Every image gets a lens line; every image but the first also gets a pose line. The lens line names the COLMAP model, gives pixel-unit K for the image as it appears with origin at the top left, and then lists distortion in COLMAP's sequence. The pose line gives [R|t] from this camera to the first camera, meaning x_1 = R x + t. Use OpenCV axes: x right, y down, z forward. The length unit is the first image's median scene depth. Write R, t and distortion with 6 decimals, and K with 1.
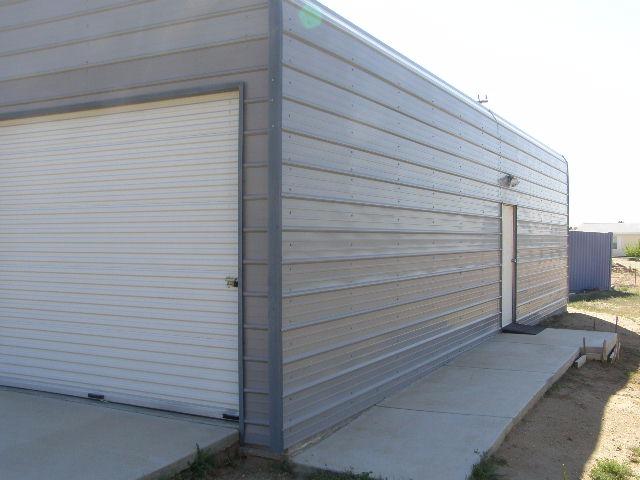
lens RADIAL K [[722.9, 0, 320.0], [0, 722.9, 240.0], [0, 0, 1]] dist [-0.200390, 0.332274]
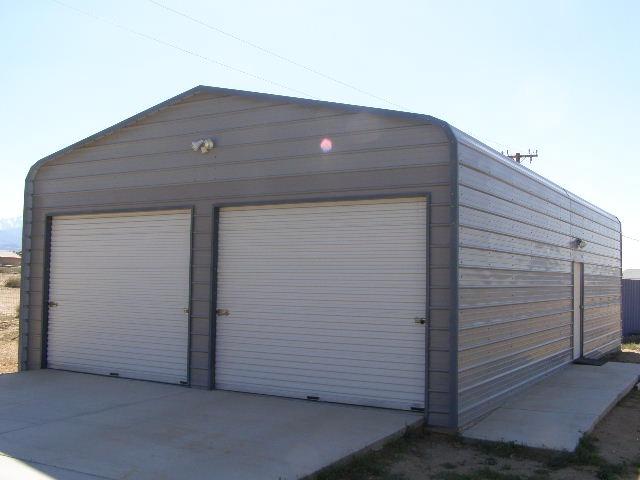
lens RADIAL K [[722.9, 0, 320.0], [0, 722.9, 240.0], [0, 0, 1]] dist [-0.200390, 0.332274]
pose [[0.998552, 0.011374, -0.052581, -0.228979], [-0.014366, 0.998278, -0.056875, -0.020953], [0.051844, 0.057548, 0.996996, -0.499458]]
